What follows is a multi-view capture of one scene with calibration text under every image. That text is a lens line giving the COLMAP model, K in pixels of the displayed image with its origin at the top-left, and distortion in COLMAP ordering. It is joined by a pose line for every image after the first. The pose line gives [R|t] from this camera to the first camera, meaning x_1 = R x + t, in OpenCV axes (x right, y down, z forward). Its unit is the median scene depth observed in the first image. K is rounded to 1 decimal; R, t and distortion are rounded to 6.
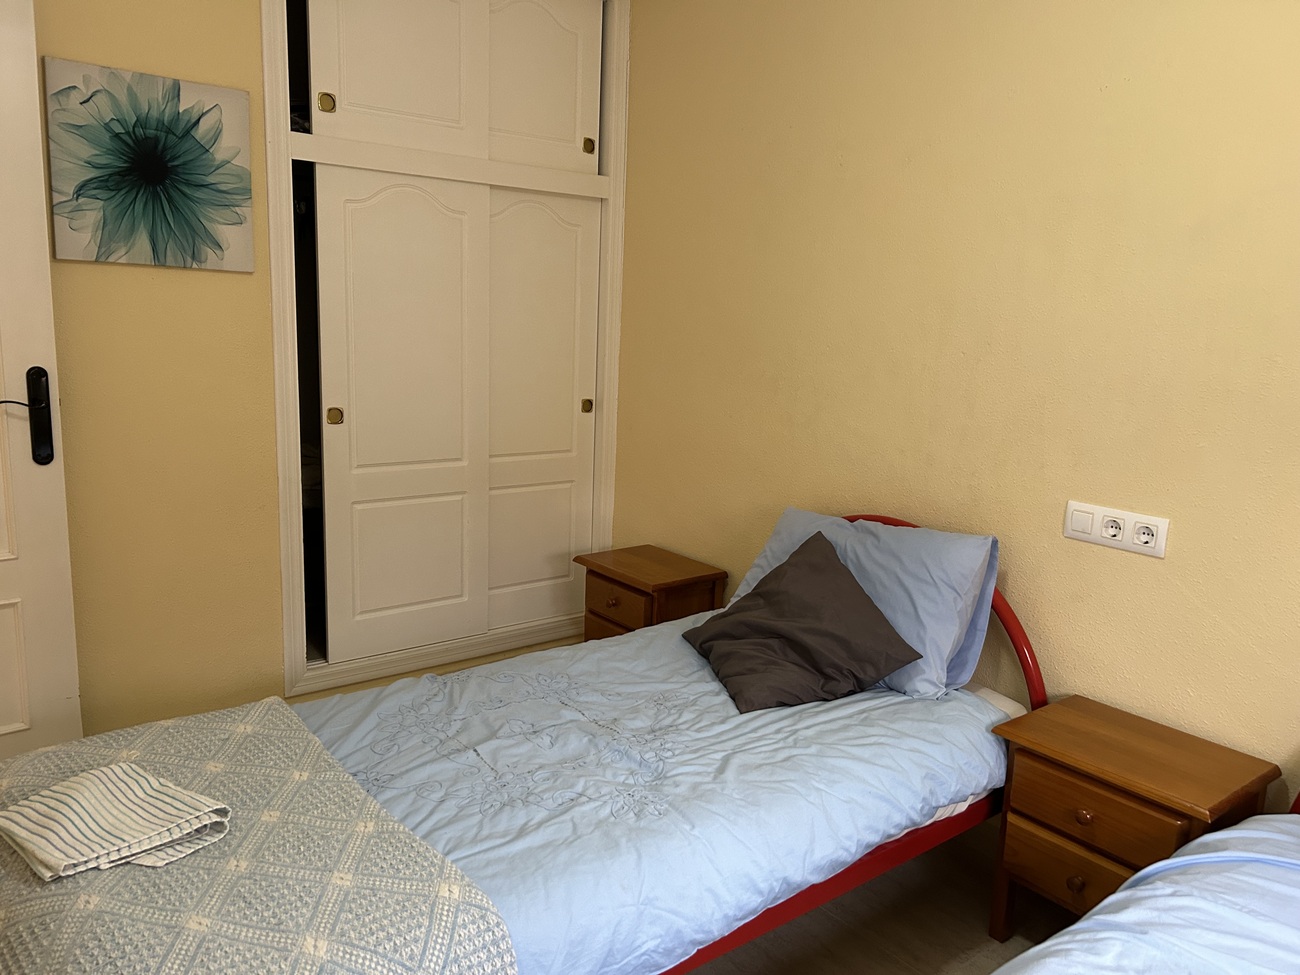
lens RADIAL K [[991.3, 0, 647.8], [0, 991.3, 479.9], [0, 0, 1]] dist [0.044077, -0.007728]
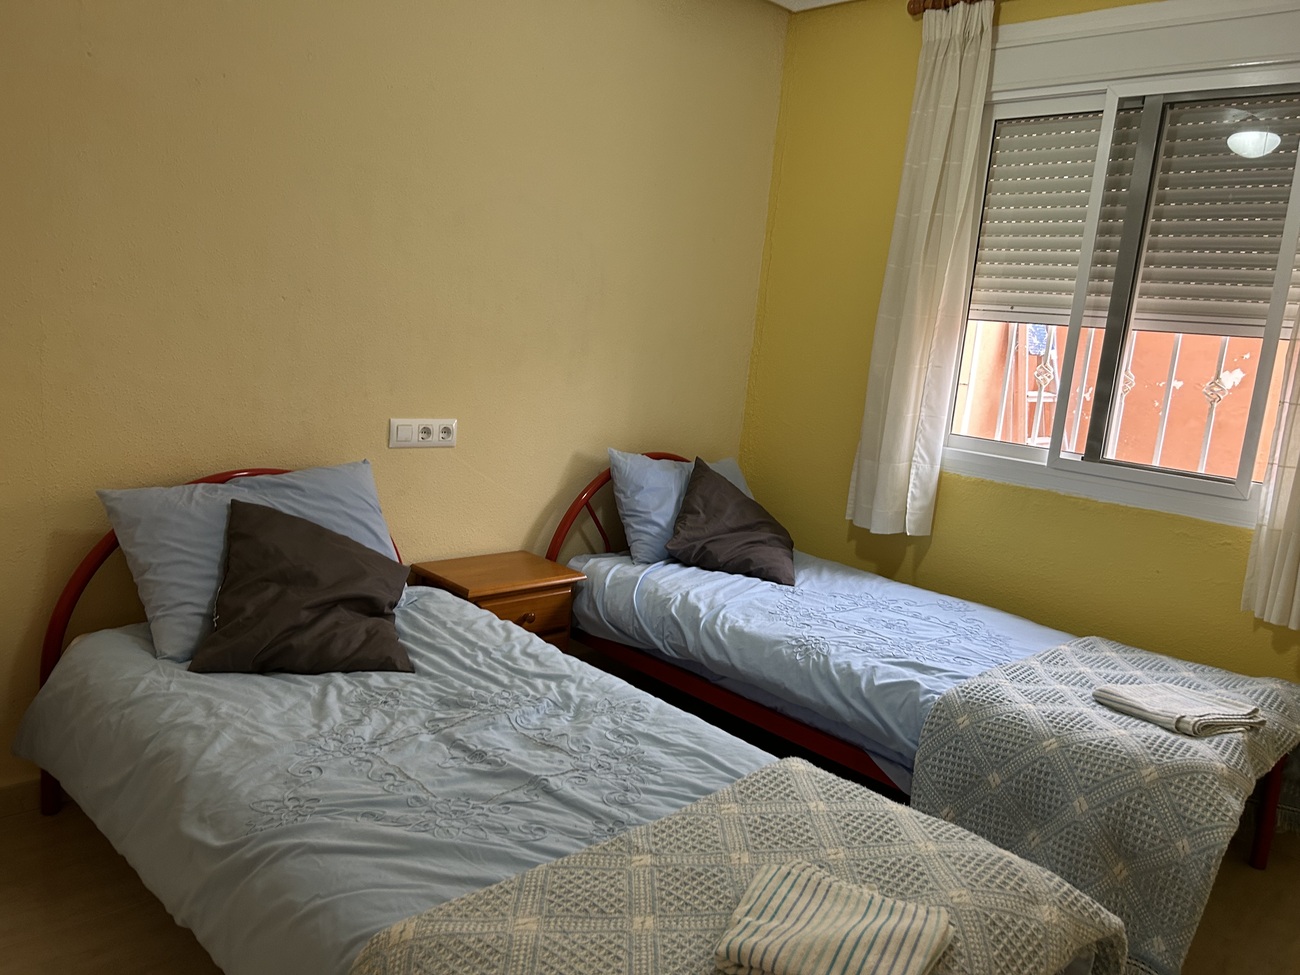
lens RADIAL K [[991.3, 0, 647.8], [0, 991.3, 479.9], [0, 0, 1]] dist [0.044077, -0.007728]
pose [[-0.119325, -0.204683, 0.971528, -0.884334], [0.071438, 0.974213, 0.214023, -0.155890], [-0.990282, 0.094942, -0.101626, 0.850872]]
